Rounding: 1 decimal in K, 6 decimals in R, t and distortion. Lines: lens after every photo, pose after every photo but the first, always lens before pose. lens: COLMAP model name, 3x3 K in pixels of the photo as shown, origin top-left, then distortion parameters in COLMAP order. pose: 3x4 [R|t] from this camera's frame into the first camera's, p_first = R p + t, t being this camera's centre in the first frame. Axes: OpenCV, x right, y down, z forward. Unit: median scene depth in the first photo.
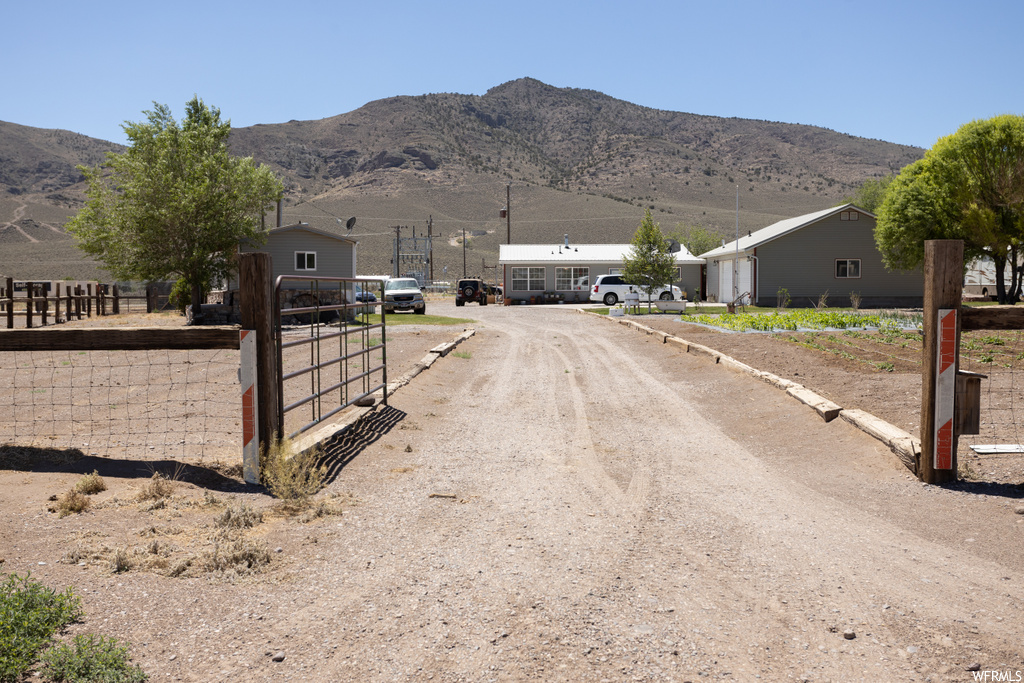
lens RADIAL K [[998.9, 0, 512.0], [0, 998.9, 341.5], [0, 0, 1]] dist [-0.016537, -0.003853]
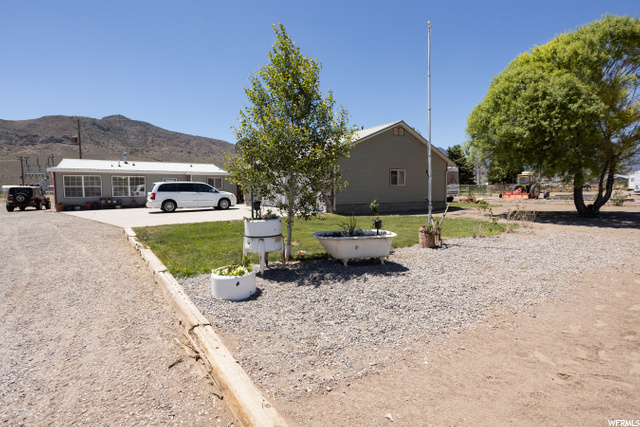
lens RADIAL K [[304.1, 0, 320.0], [0, 304.1, 213.5], [0, 0, 1]] dist [-0.073629, 0.037414]
pose [[0.824478, -0.043535, 0.564217, 0.047509], [0.030570, 0.999007, 0.032412, -0.035496], [-0.565068, -0.009475, 0.824990, 0.588599]]
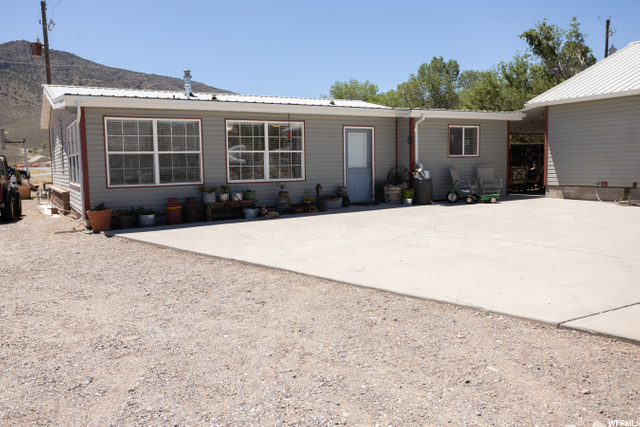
lens RADIAL K [[507.5, 0, 320.0], [0, 507.5, 213.5], [0, 0, 1]] dist [0.005454, 0.004573]
pose [[0.863746, -0.061505, 0.500159, -0.025530], [0.040715, 0.997796, 0.052389, -0.047870], [-0.502279, -0.024887, 0.864347, 0.814624]]
